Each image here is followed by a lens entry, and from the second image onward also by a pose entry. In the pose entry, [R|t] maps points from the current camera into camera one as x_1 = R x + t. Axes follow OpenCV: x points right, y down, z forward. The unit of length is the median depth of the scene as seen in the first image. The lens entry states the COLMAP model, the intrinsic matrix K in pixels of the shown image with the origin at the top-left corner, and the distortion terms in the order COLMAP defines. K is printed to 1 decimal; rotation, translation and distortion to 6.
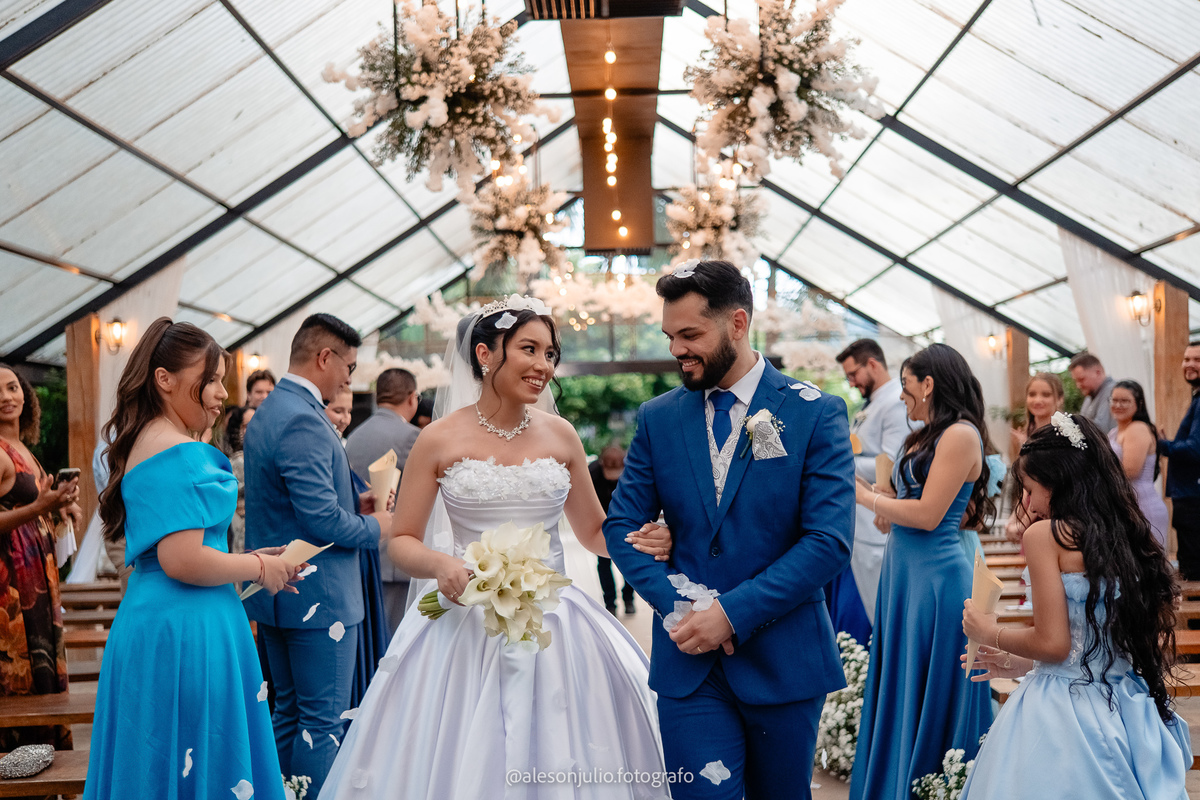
lens RADIAL K [[1216.5, 0, 600.0], [0, 1216.5, 400.0], [0, 0, 1]] dist [0.048390, 0.026797]
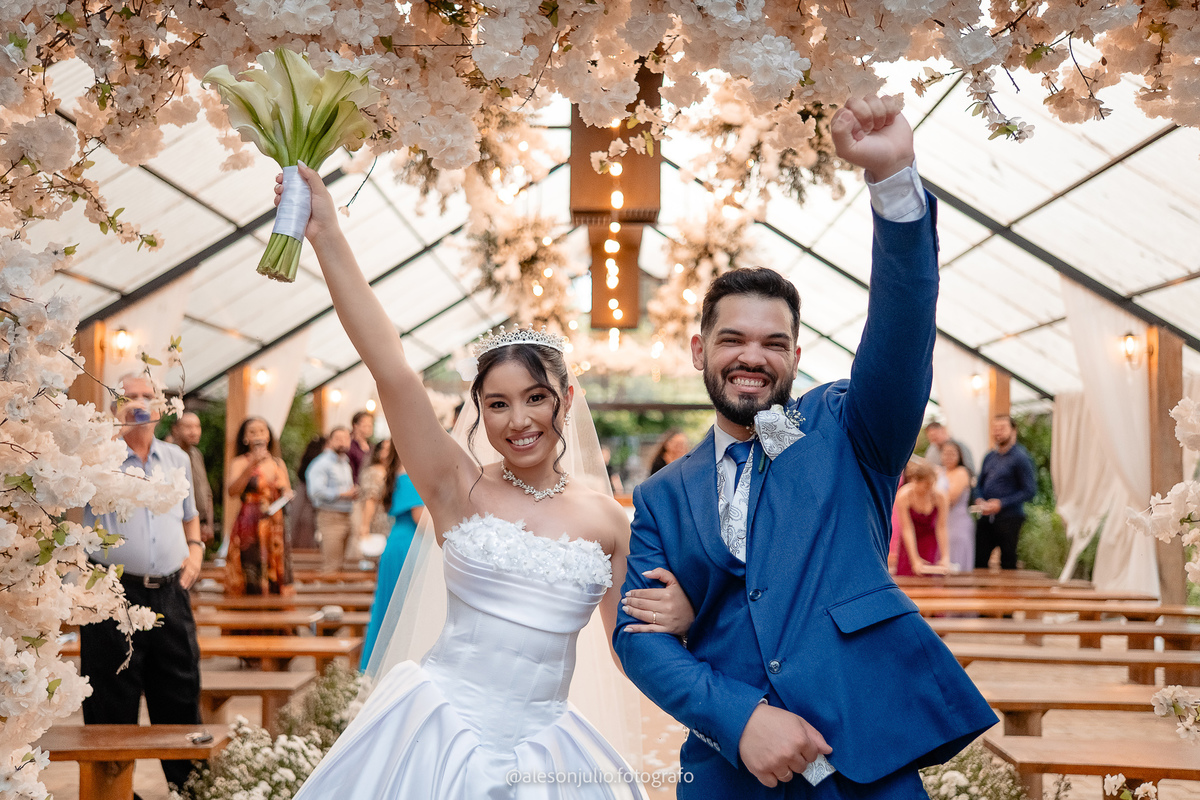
lens RADIAL K [[1216.5, 0, 600.0], [0, 1216.5, 400.0], [0, 0, 1]] dist [0.048390, 0.026797]
pose [[0.999330, 0.035885, 0.007253, -0.010752], [-0.035737, 0.999167, -0.019698, -0.015436], [-0.007954, 0.019425, 0.999780, -0.410353]]
